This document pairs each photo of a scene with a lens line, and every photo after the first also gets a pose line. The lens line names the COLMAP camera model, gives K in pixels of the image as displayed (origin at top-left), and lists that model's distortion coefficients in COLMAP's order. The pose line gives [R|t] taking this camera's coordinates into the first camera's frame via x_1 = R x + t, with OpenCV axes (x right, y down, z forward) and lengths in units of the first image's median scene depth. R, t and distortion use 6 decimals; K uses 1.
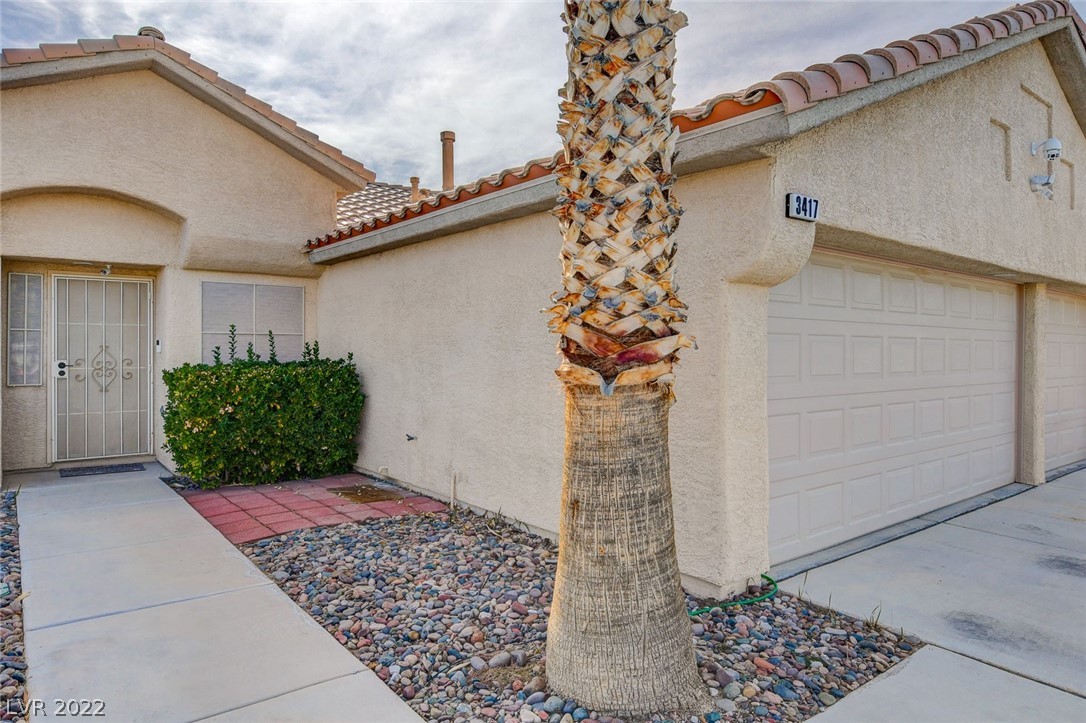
lens RADIAL K [[668.3, 0, 544.5], [0, 668.3, 353.4], [0, 0, 1]] dist [-0.015439, 0.000156]
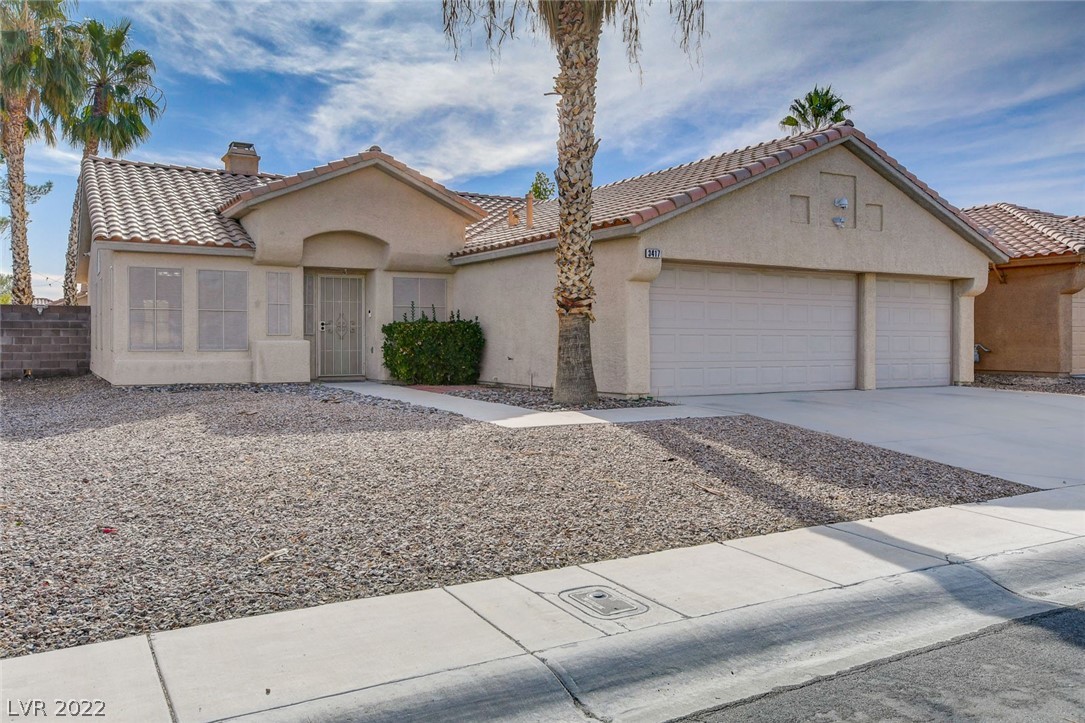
lens RADIAL K [[826.7, 0, 557.8], [0, 826.7, 334.5], [0, 0, 1]] dist [0.021224, 0.003587]
pose [[0.991780, -0.003668, -0.127902, 0.464080], [0.002166, 0.999927, -0.011882, 0.164395], [0.127936, 0.011508, 0.991716, -2.589497]]
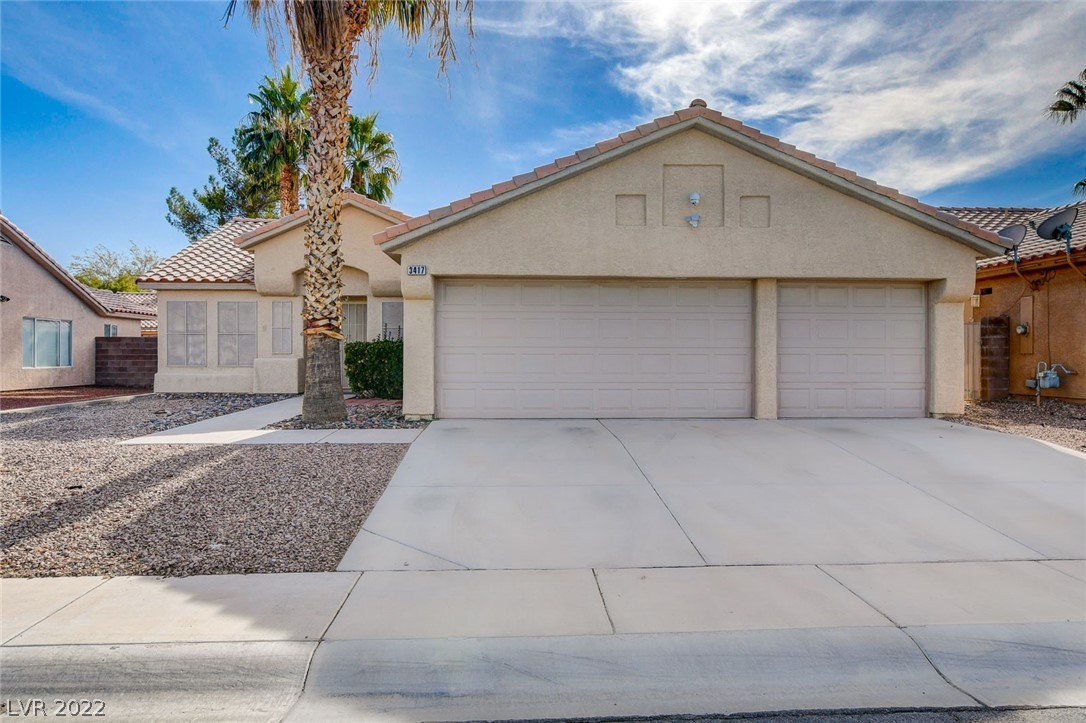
lens RADIAL K [[728.5, 0, 562.4], [0, 728.5, 348.7], [0, 0, 1]] dist [-0.010914, -0.000192]
pose [[0.822850, -0.007703, -0.568206, 2.683766], [-0.000248, 0.999903, -0.013915, 0.141856], [0.568258, 0.011591, 0.822769, -1.124540]]
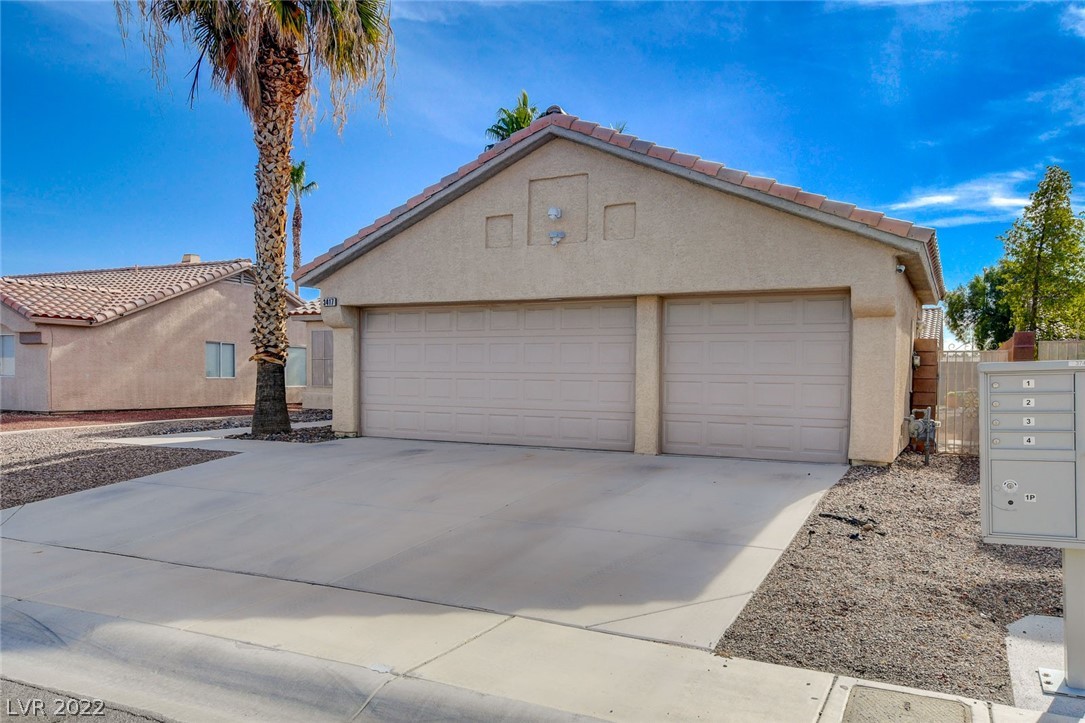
lens RADIAL K [[826.7, 0, 550.4], [0, 826.7, 399.9], [0, 0, 1]] dist [0.021224, 0.003587]
pose [[0.422589, 0.025716, -0.905957, 4.423604], [-0.013987, 0.999663, 0.021851, 0.128495], [0.906214, 0.003438, 0.422806, 0.361686]]
